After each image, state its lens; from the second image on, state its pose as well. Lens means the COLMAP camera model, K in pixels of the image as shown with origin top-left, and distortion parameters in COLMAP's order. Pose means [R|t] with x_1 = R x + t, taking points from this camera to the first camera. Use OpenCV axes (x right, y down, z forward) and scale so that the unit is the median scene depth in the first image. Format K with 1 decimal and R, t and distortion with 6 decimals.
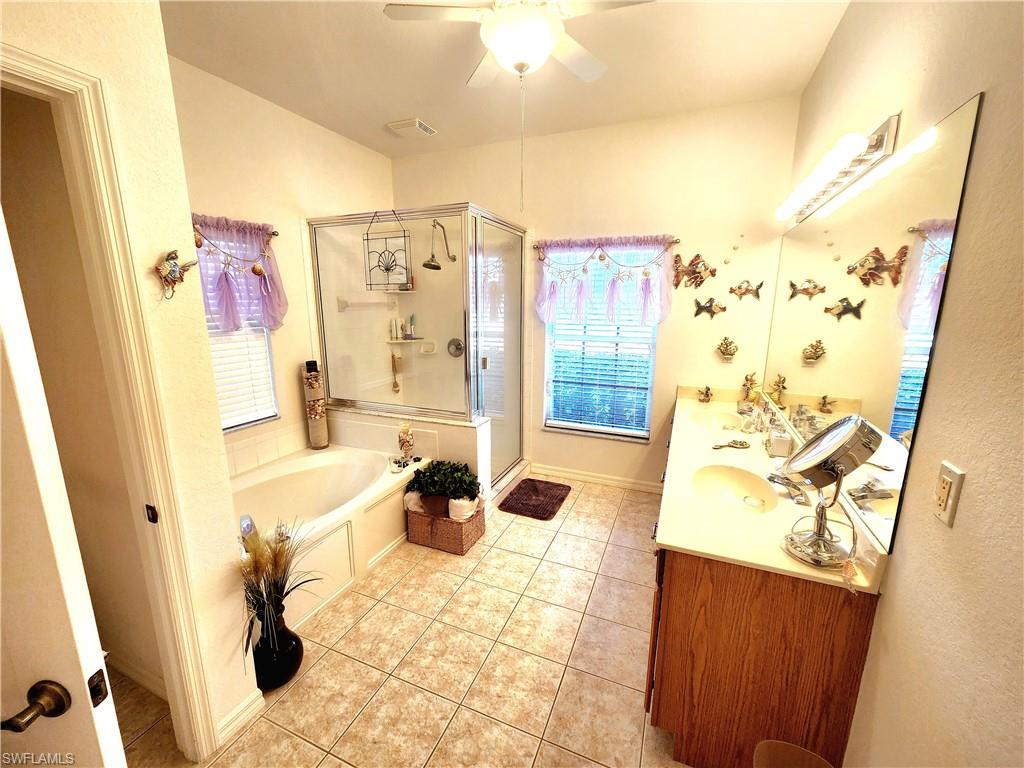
lens RADIAL K [[418.5, 0, 510.7], [0, 418.5, 390.6], [0, 0, 1]] dist [0.003064, -0.003579]
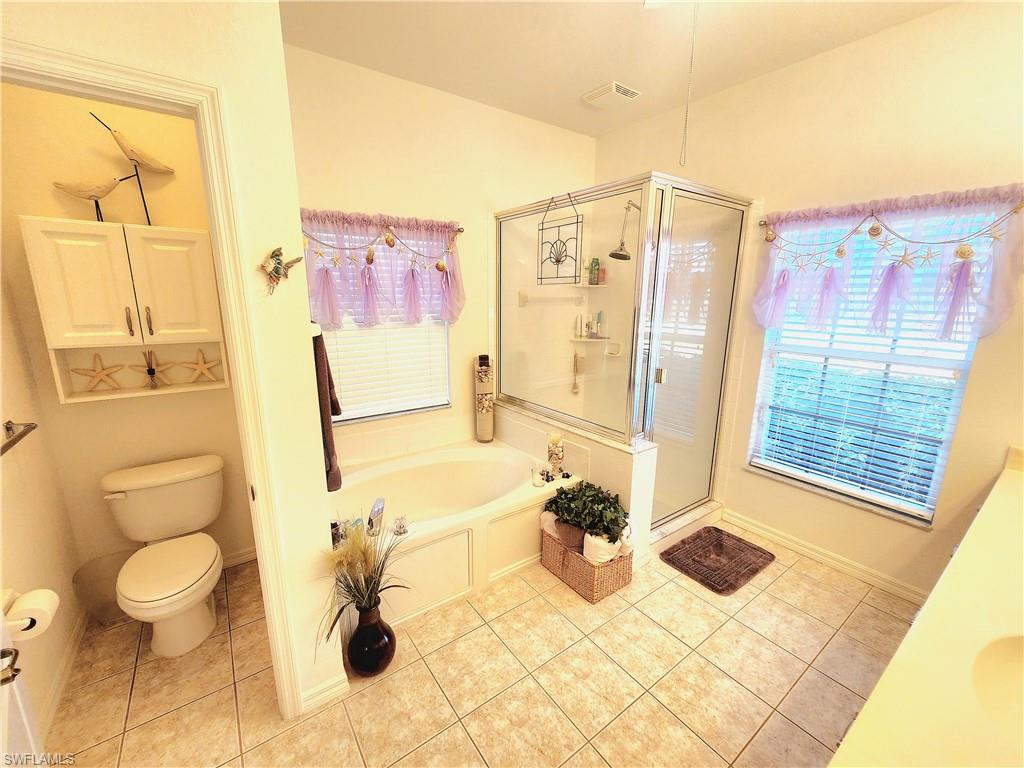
lens RADIAL K [[418.5, 0, 510.7], [0, 418.5, 390.6], [0, 0, 1]] dist [0.003064, -0.003579]
pose [[0.852923, 0.122031, -0.507574, 0.104520], [-0.114608, 0.992346, 0.045993, -0.041342], [0.509301, 0.018943, 0.860380, 0.171698]]
